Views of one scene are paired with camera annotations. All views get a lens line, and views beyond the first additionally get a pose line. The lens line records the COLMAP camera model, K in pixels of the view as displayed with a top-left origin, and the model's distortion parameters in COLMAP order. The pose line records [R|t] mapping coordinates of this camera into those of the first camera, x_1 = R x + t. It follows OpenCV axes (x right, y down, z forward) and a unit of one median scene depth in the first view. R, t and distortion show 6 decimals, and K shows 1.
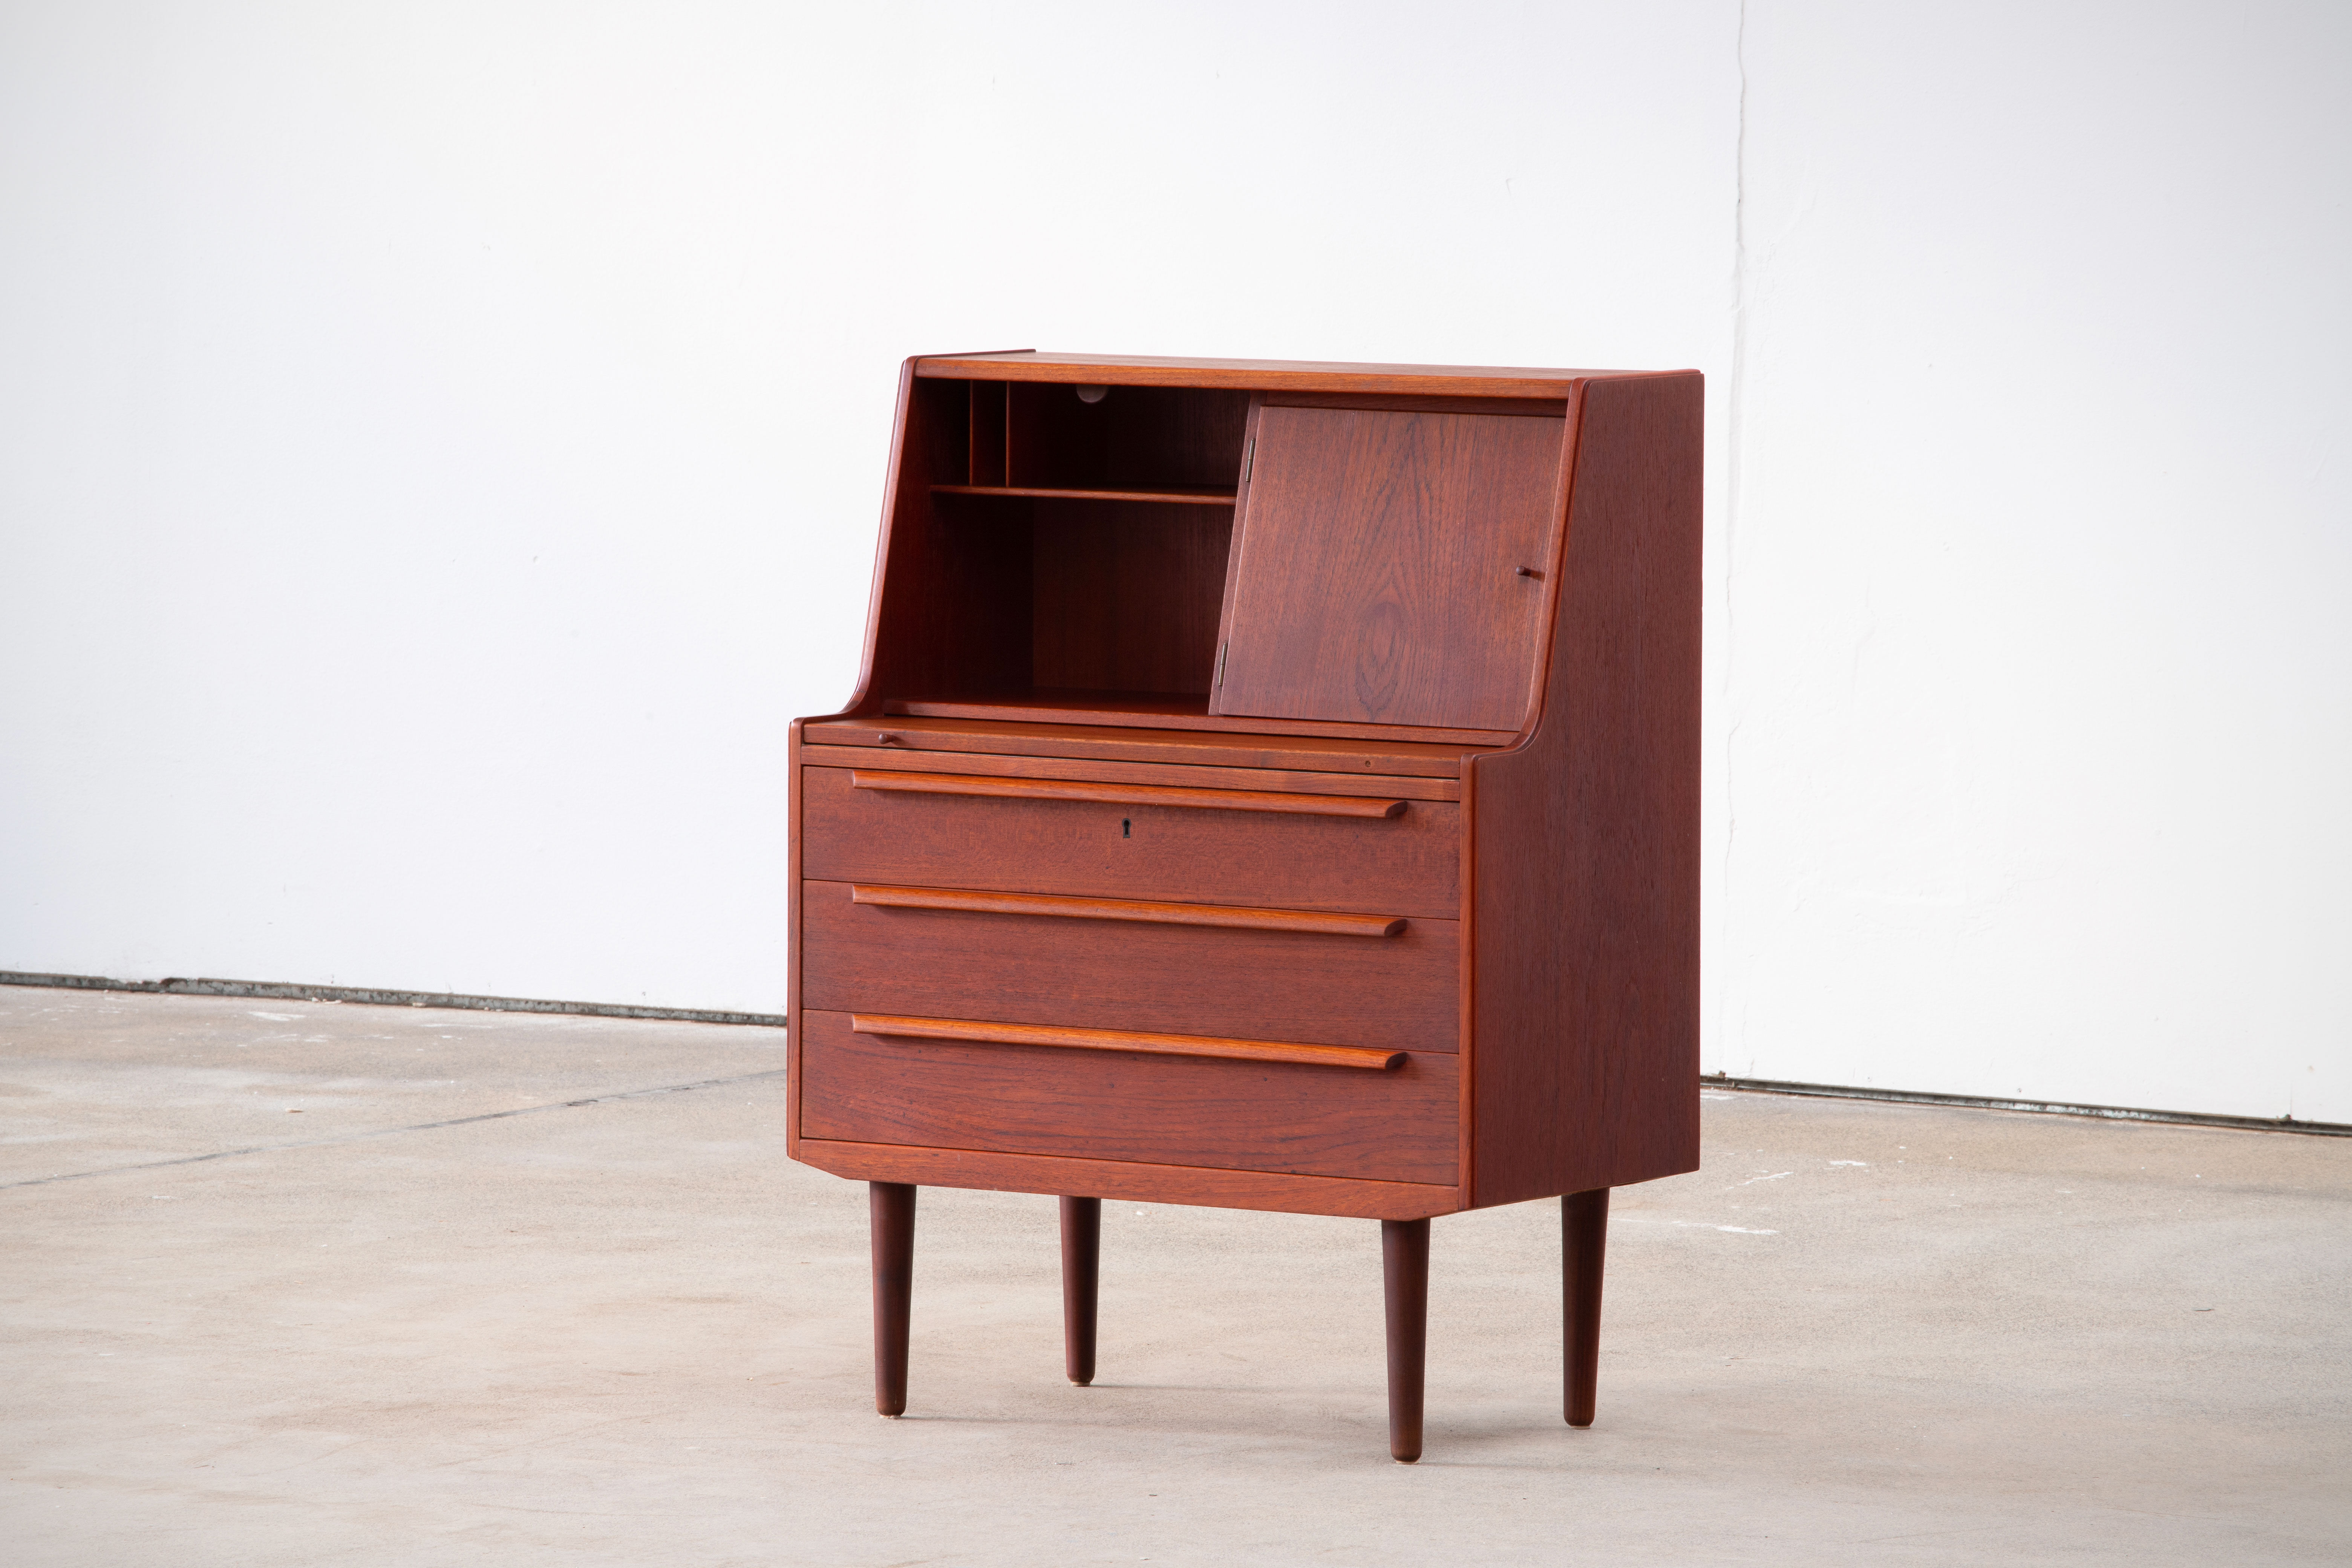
lens RADIAL K [[13430.9, 0, 1180.5], [0, 13430.9, 804.2], [0, 0, 1]] dist [3.206420, 0.000000]
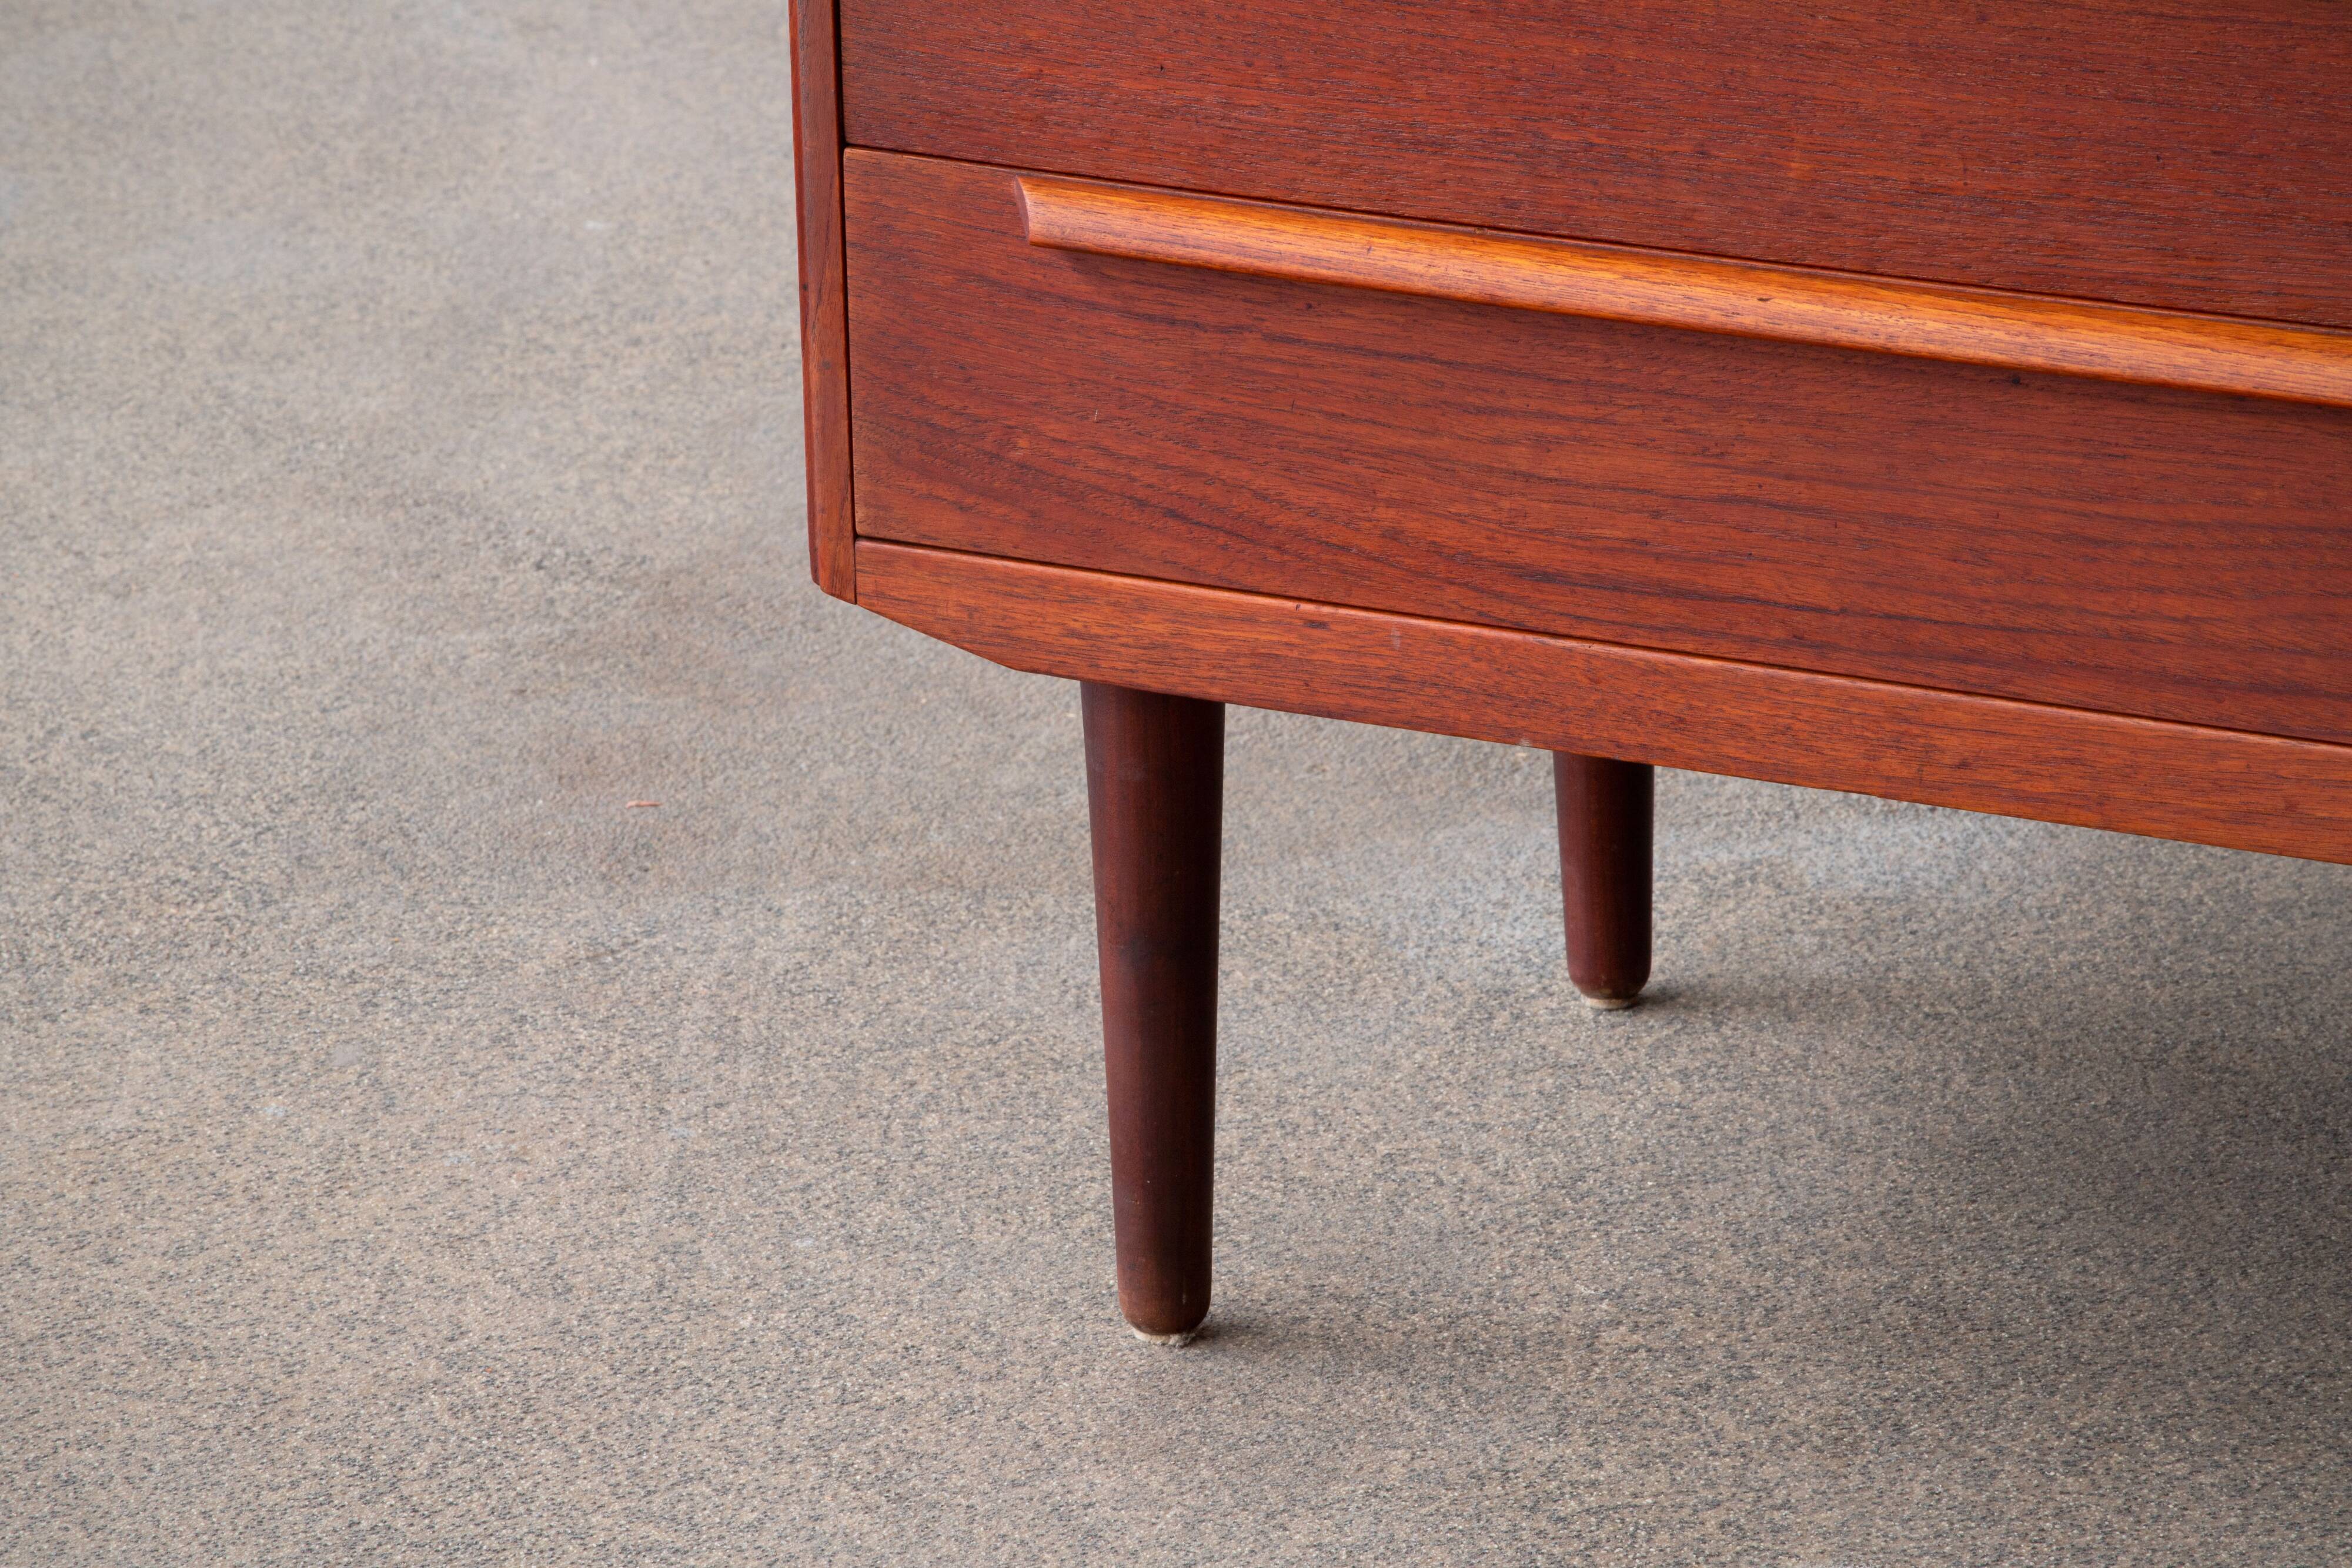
lens RADIAL K [[12497.6, 0, 1183.9], [0, 12497.6, 772.6], [0, 0, 1]] dist [2.256793, 0.000000]
pose [[0.993708, -0.061018, 0.093916, -0.048731], [0.035039, 0.965836, 0.256774, -0.045800], [-0.106376, -0.251868, 0.961897, 0.715699]]
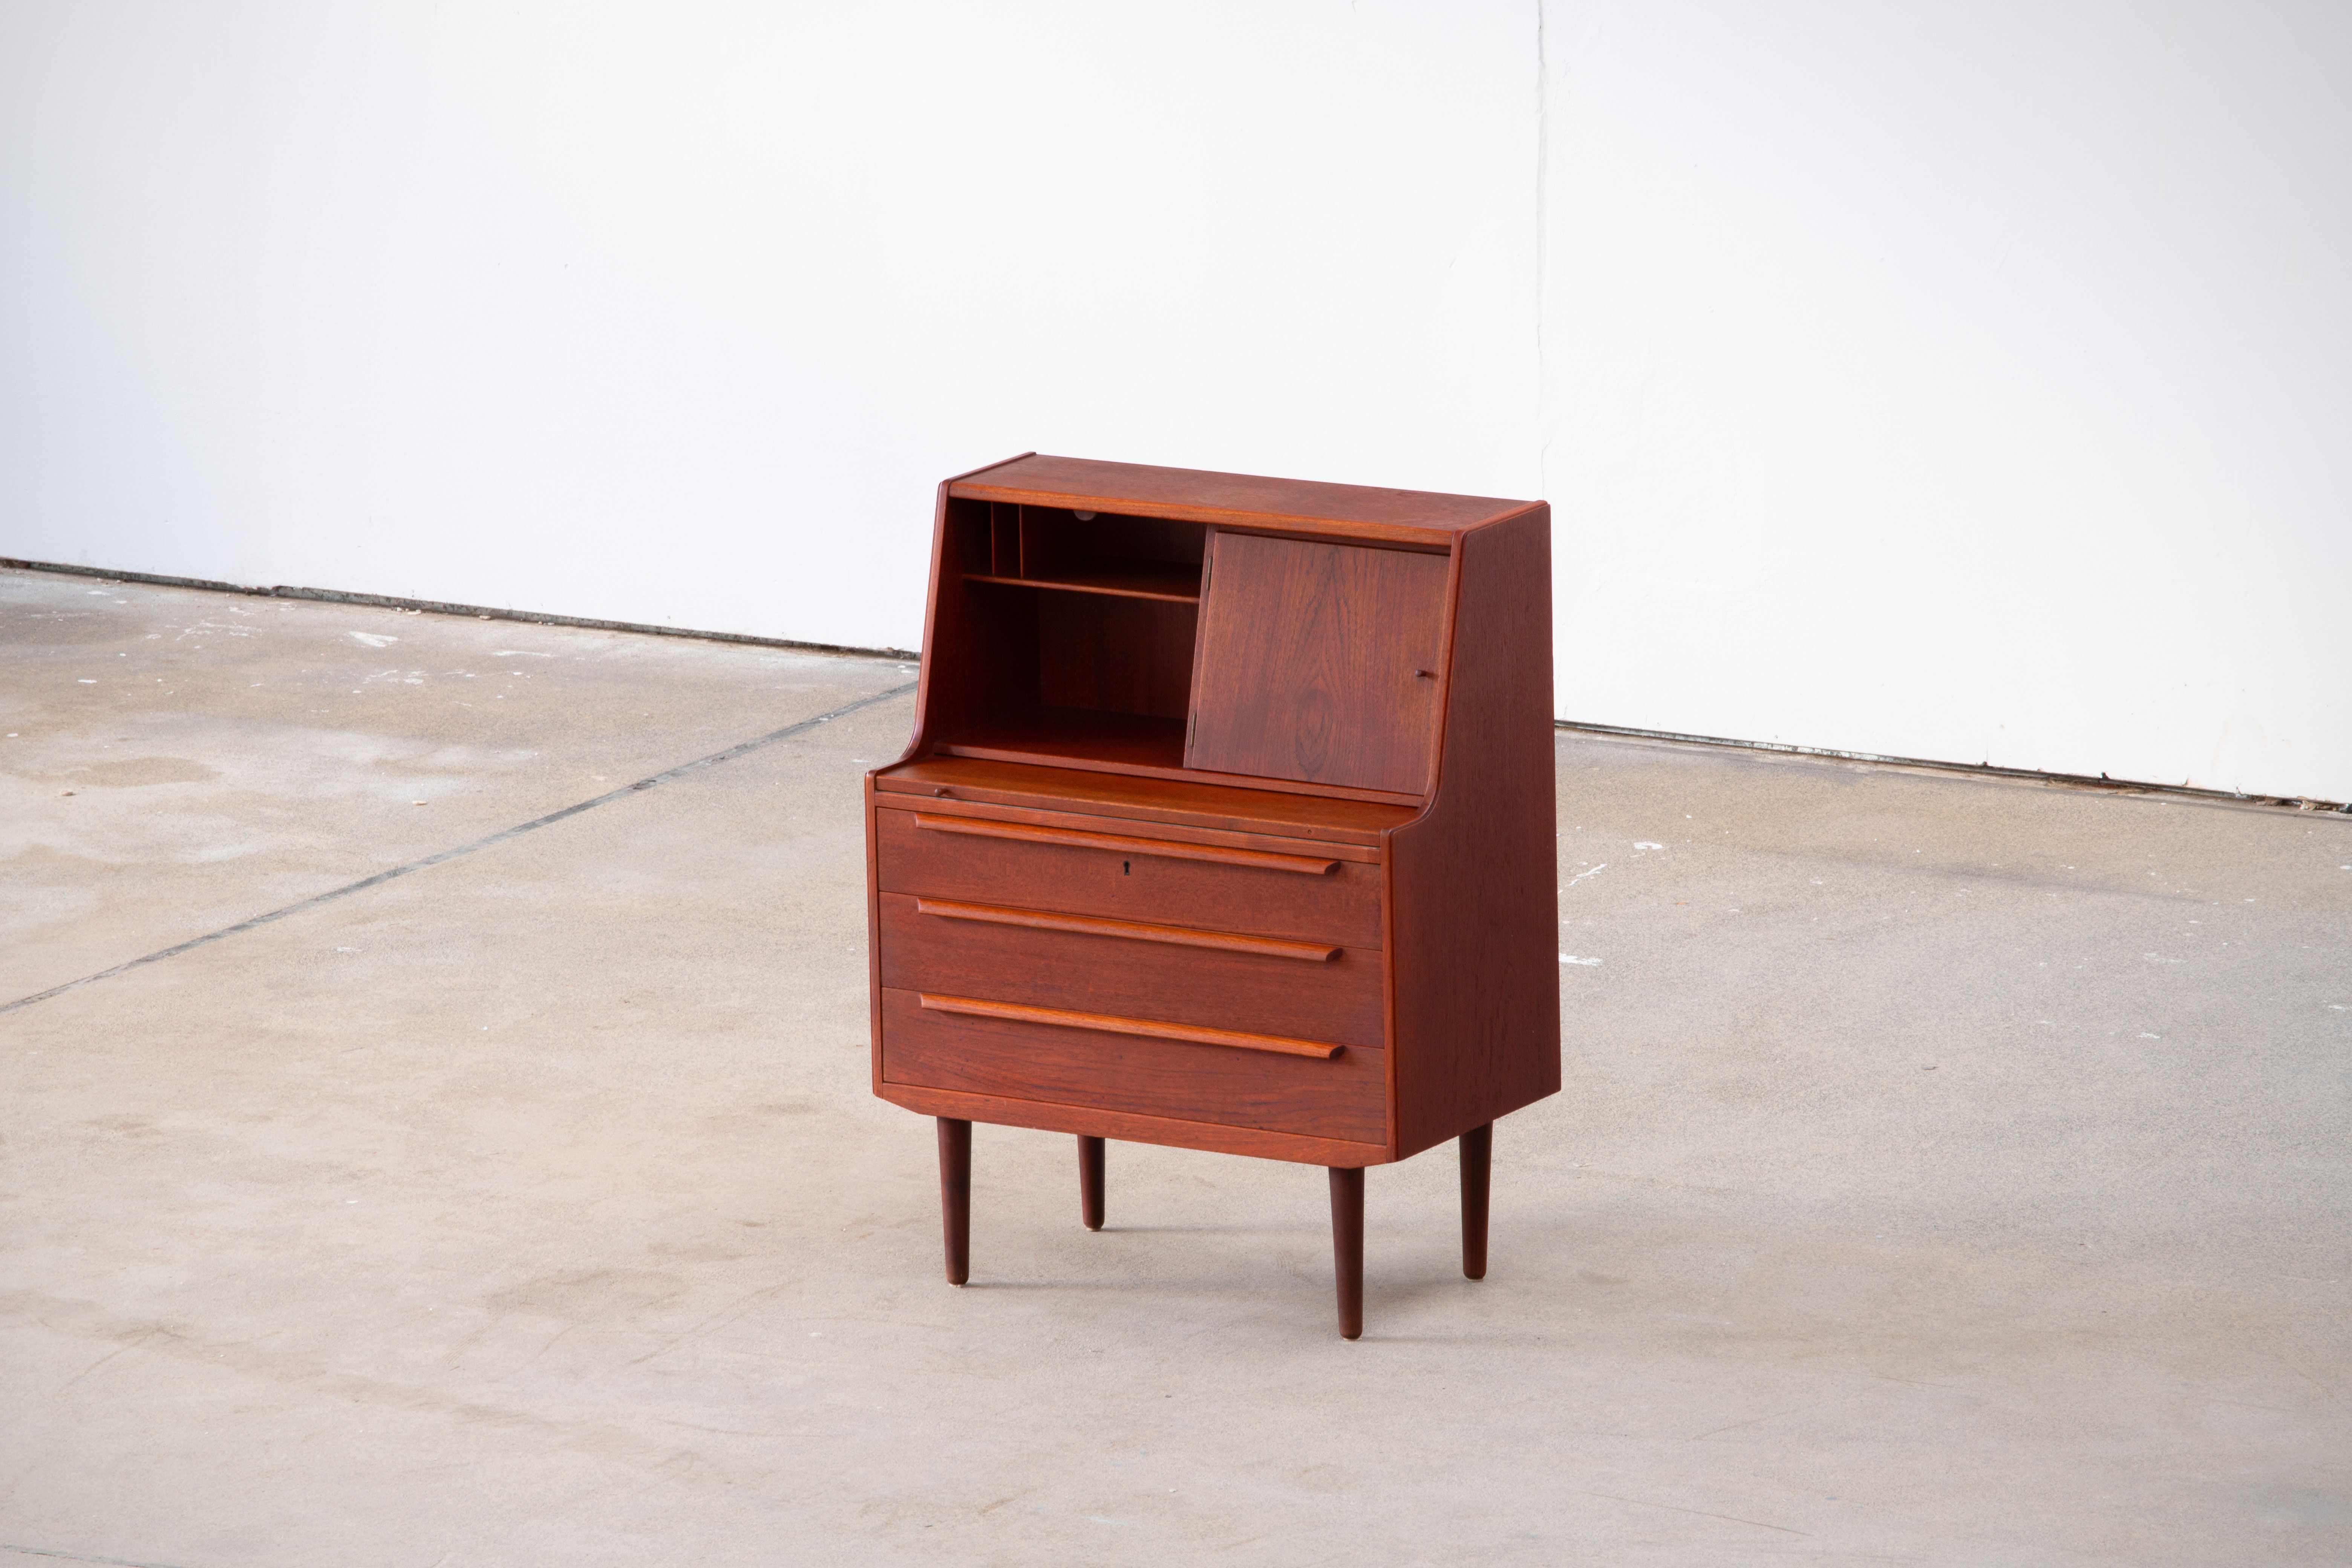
lens RADIAL K [[13430.9, 0, 1183.4], [0, 13430.9, 789.8], [0, 0, 1]] dist [3.206420, 0.000000]
pose [[0.999216, -0.032368, 0.022794, -0.028001], [0.028850, 0.989639, 0.140650, -0.189524], [-0.027111, -0.139882, 0.989797, -0.307293]]
